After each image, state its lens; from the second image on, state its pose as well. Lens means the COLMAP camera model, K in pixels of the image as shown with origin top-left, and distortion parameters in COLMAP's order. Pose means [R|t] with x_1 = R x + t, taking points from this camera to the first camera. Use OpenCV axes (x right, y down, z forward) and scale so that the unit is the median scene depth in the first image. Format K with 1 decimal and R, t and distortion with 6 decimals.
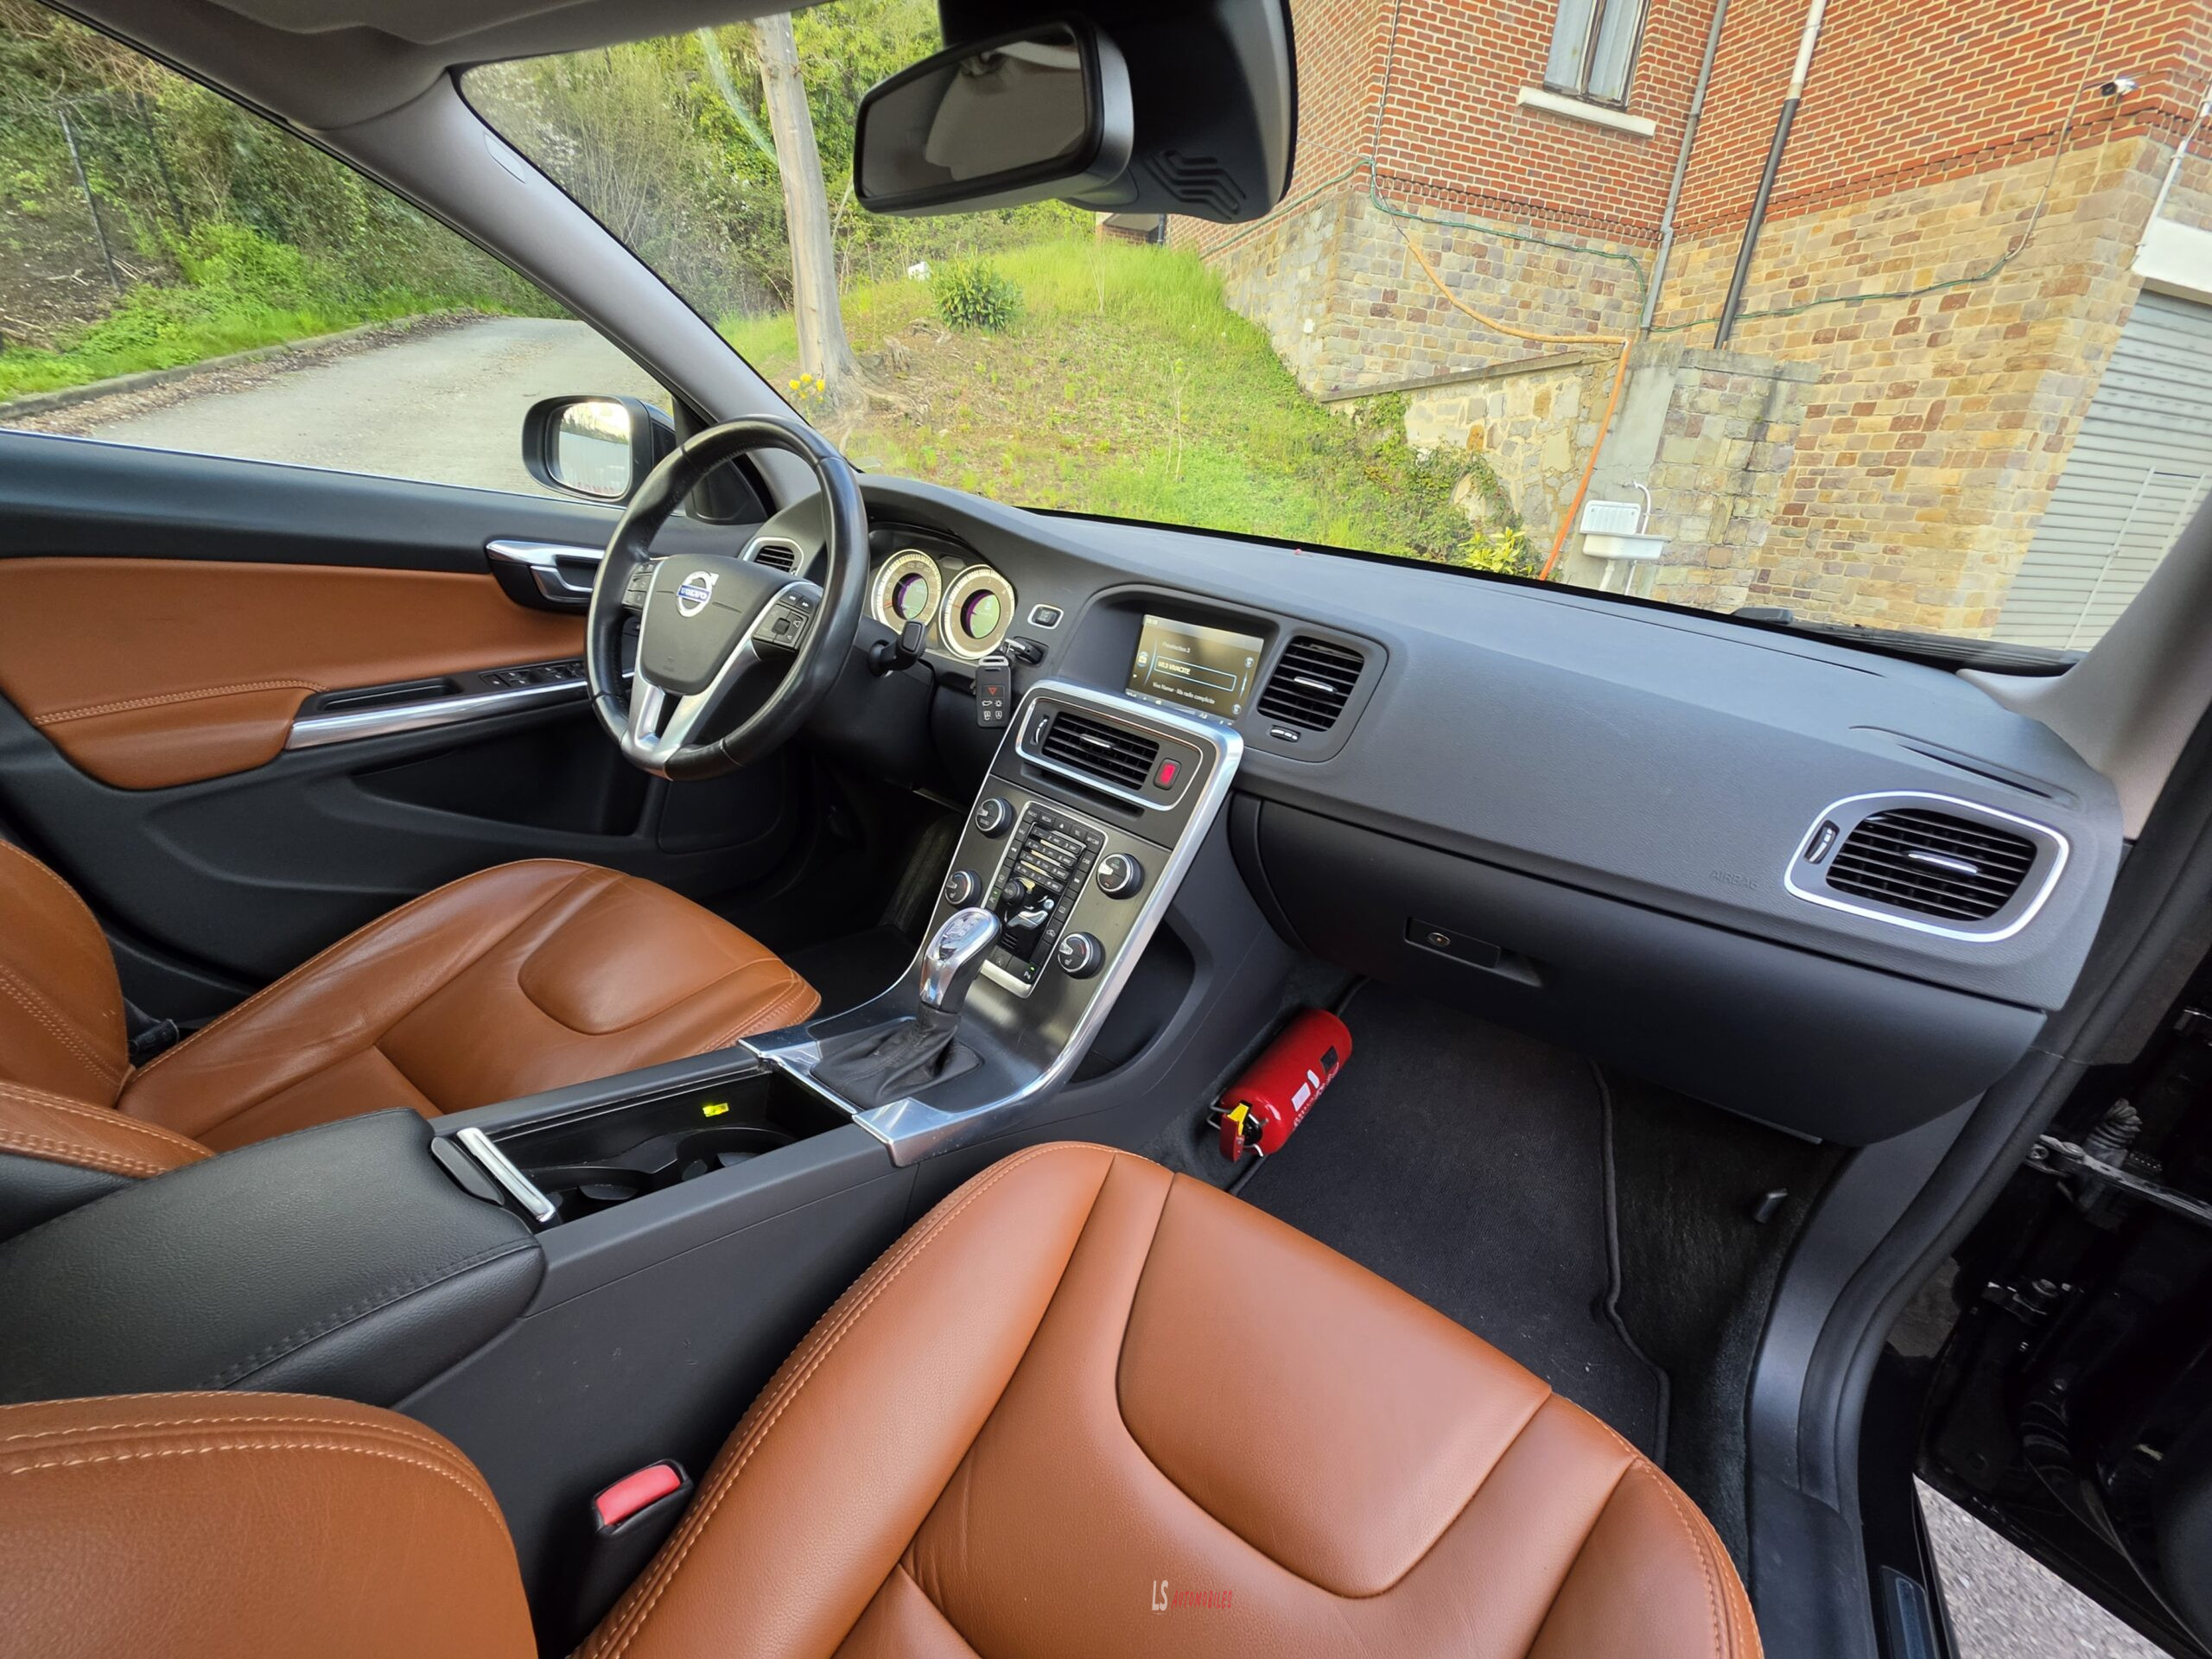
lens RADIAL K [[880.6, 0, 1099.0], [0, 880.6, 841.7], [0, 0, 1]] dist [-0.001418, -0.000286]
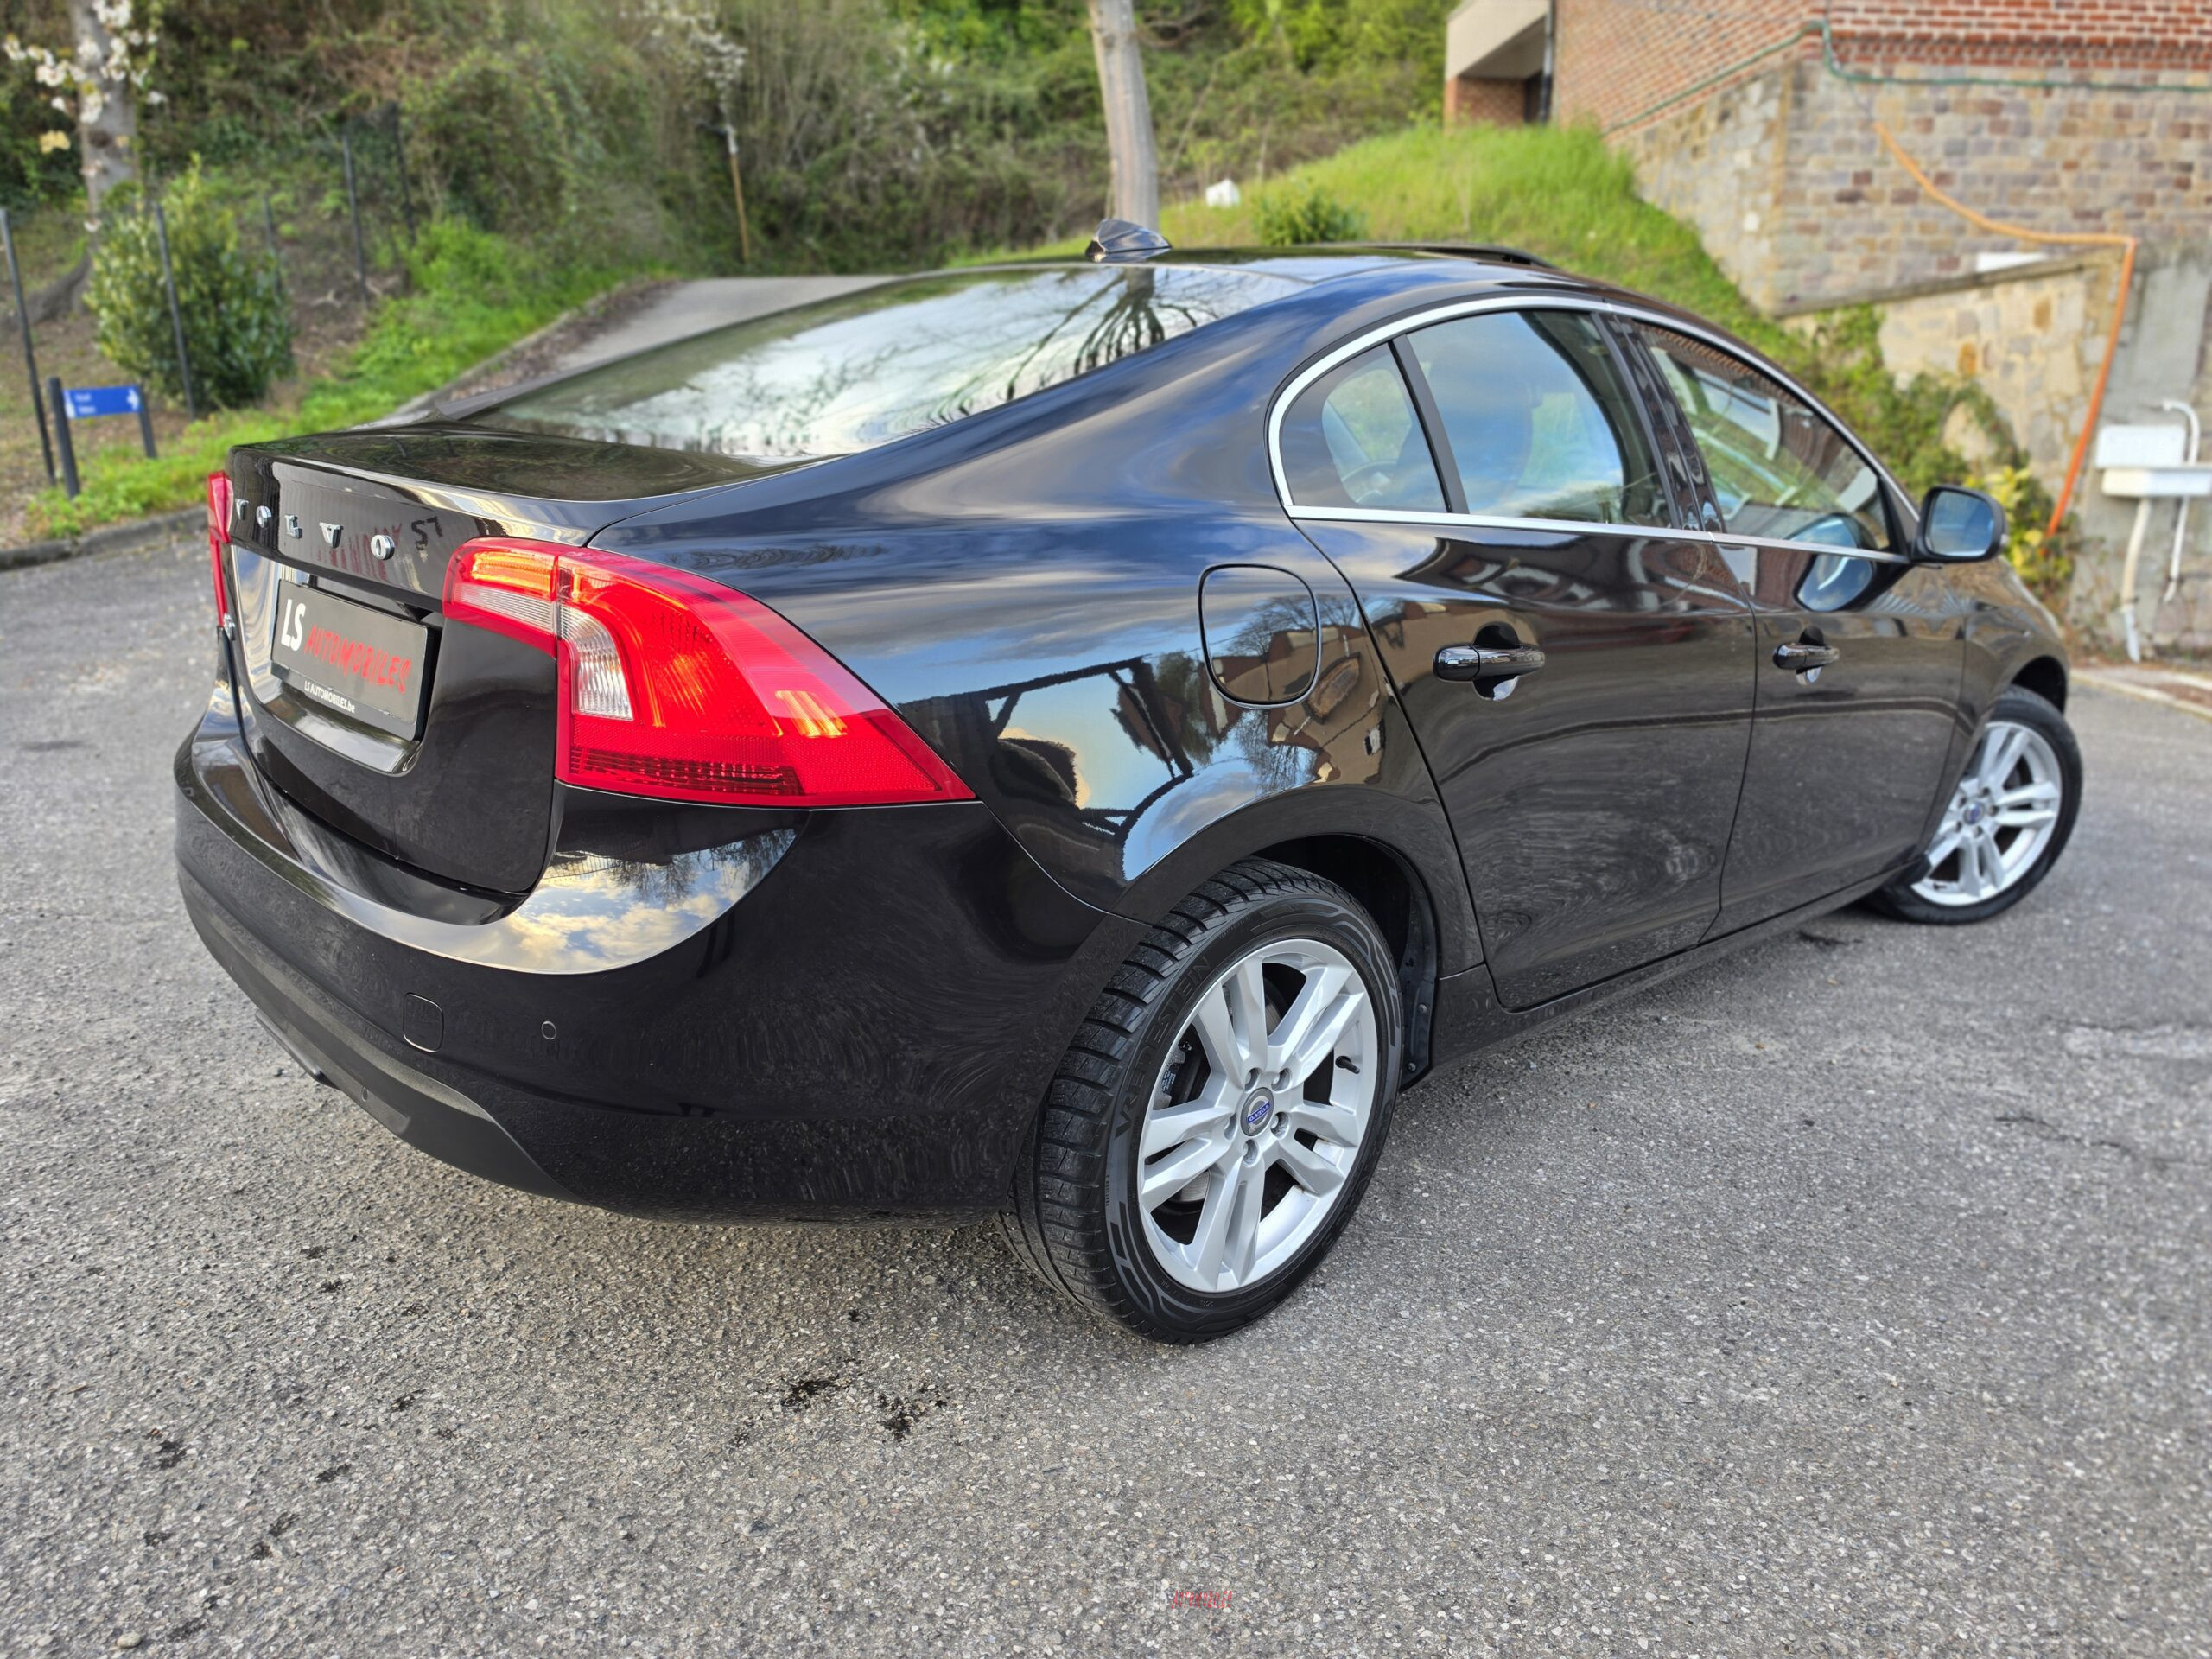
lens RADIAL K [[1546.5, 0, 1109.2], [0, 1546.5, 834.3], [0, 0, 1]] dist [0.007566, -0.007214]
pose [[0.976932, -0.010225, -0.213304, -0.024145], [-0.018844, 0.990829, -0.133802, 0.142145], [0.212716, 0.134735, 0.967780, -0.391142]]
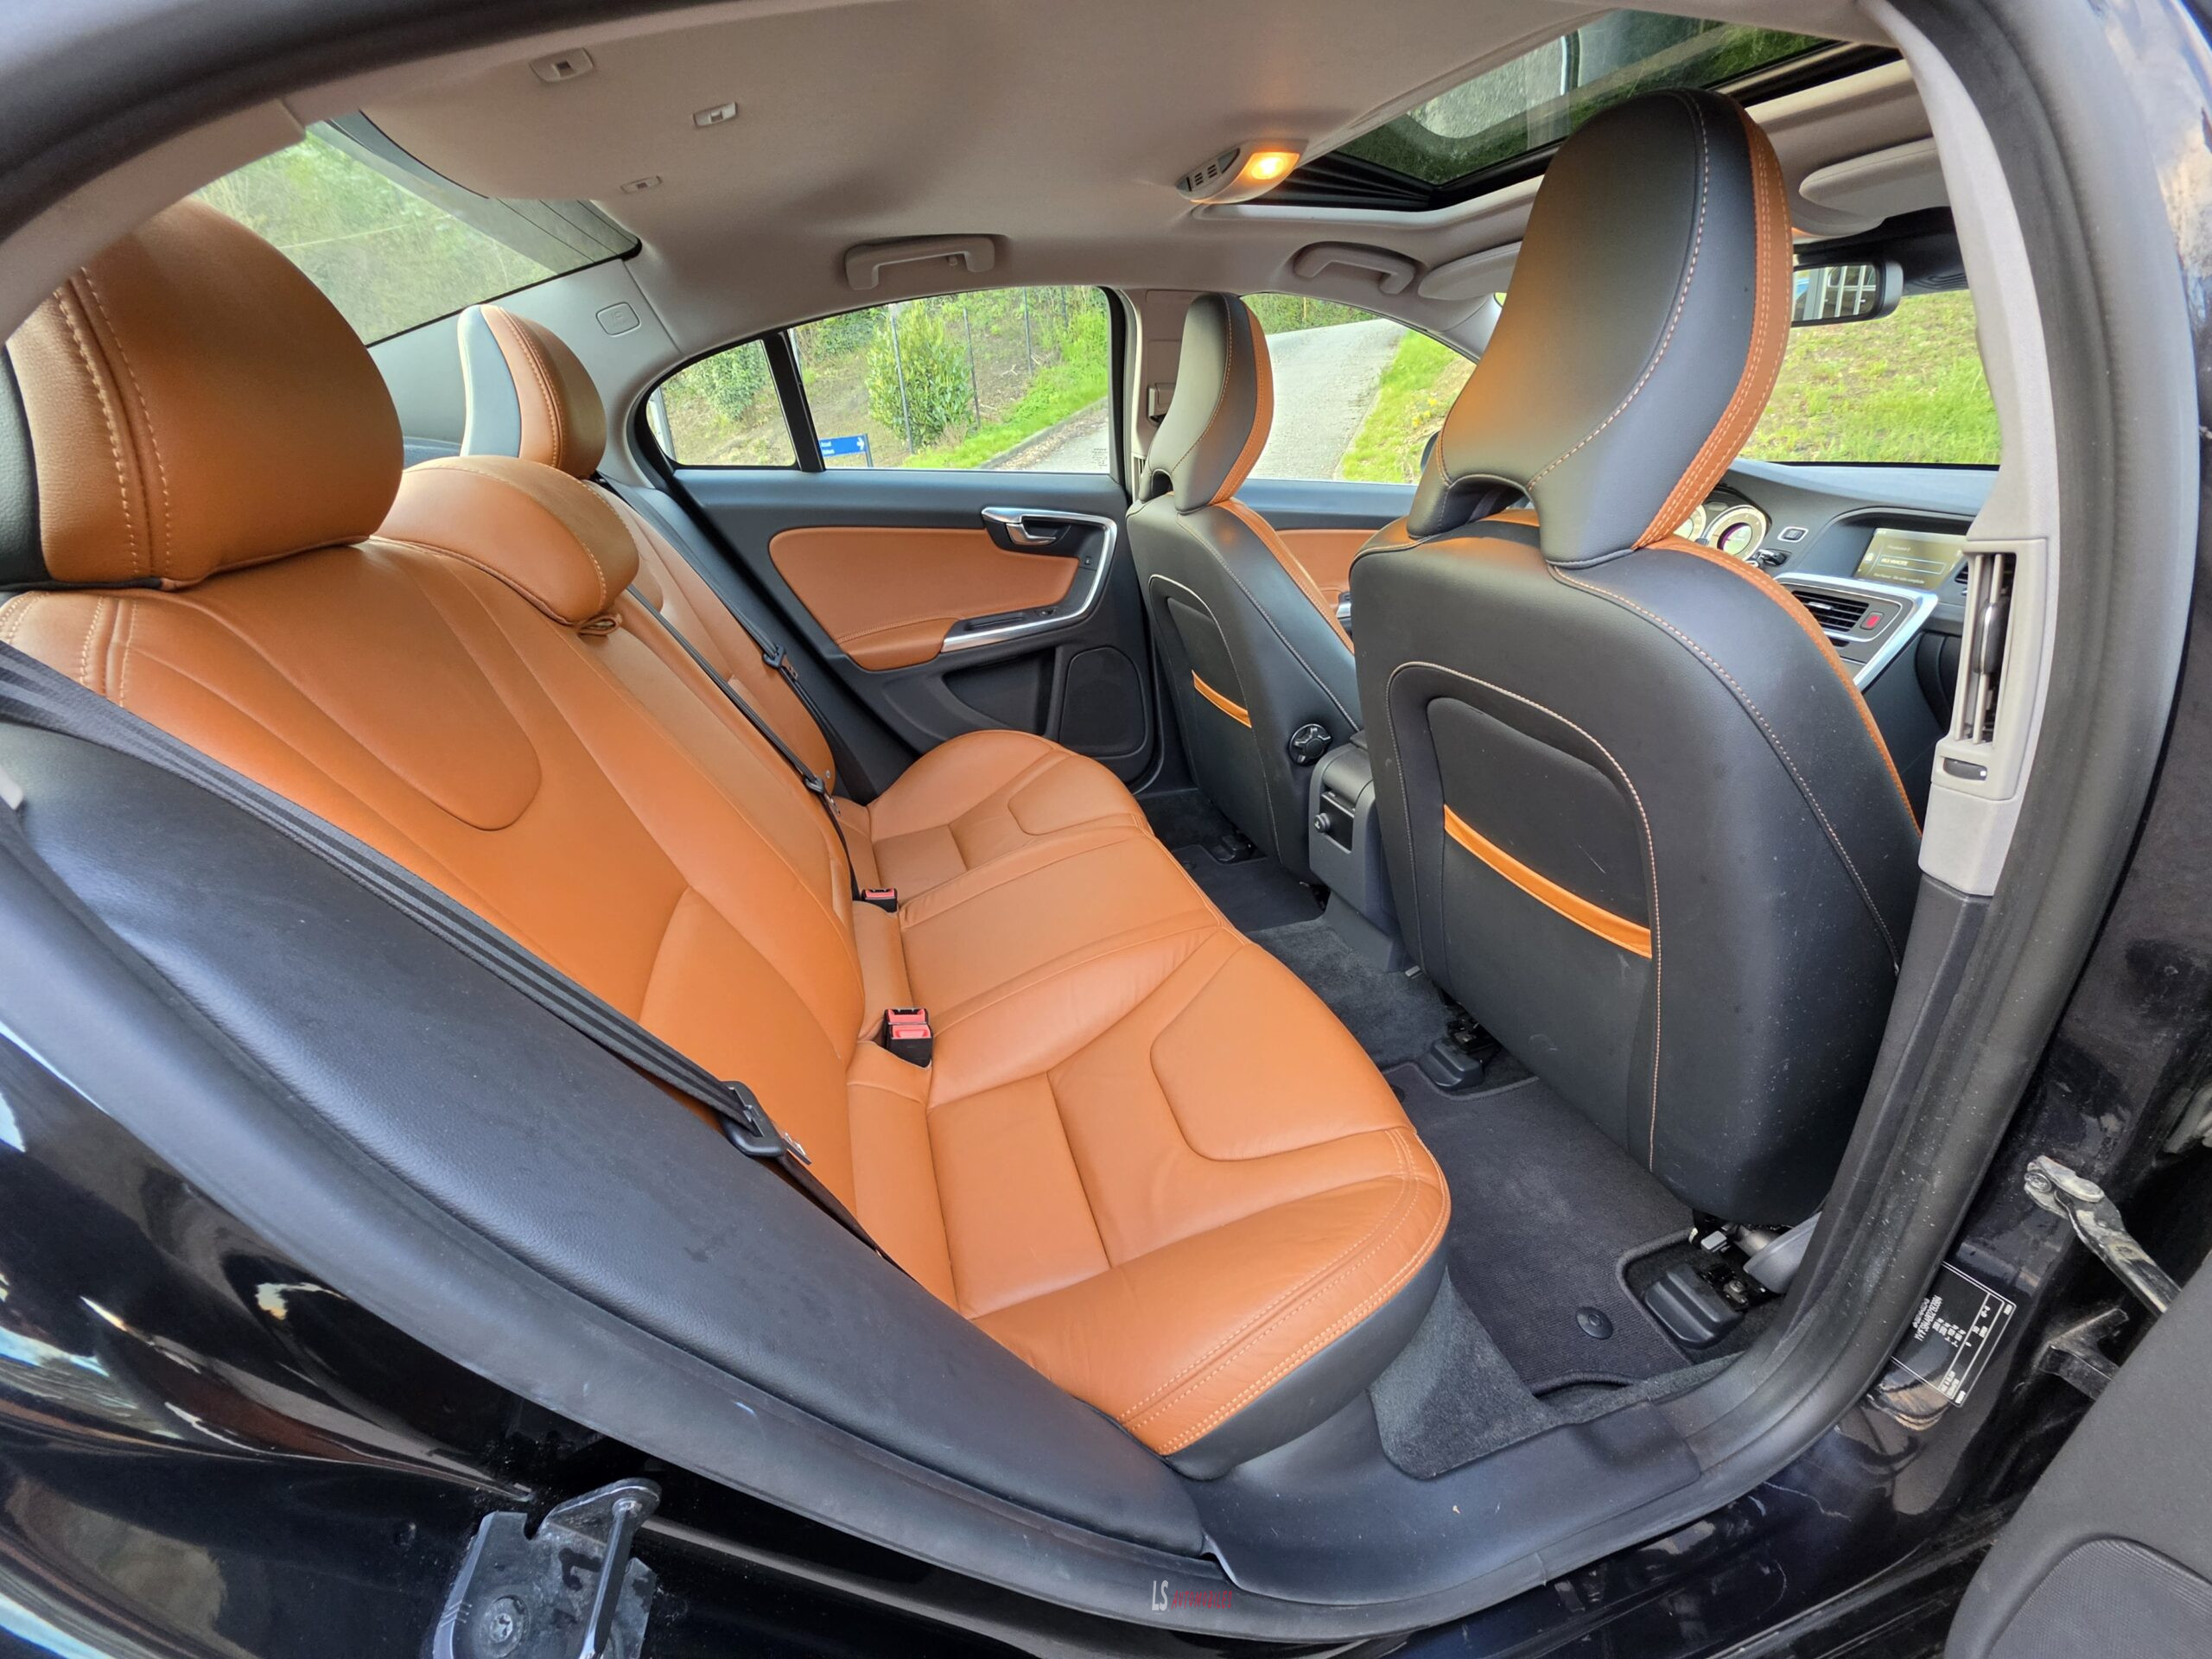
lens RADIAL K [[880.6, 0, 1090.6], [0, 880.6, 840.8], [0, 0, 1]] dist [-0.001418, -0.000286]
pose [[0.777917, 0.151313, -0.609876, 0.000587], [-0.134985, 0.988156, 0.072988, 0.042839], [0.613697, 0.025545, 0.789129, -0.124951]]
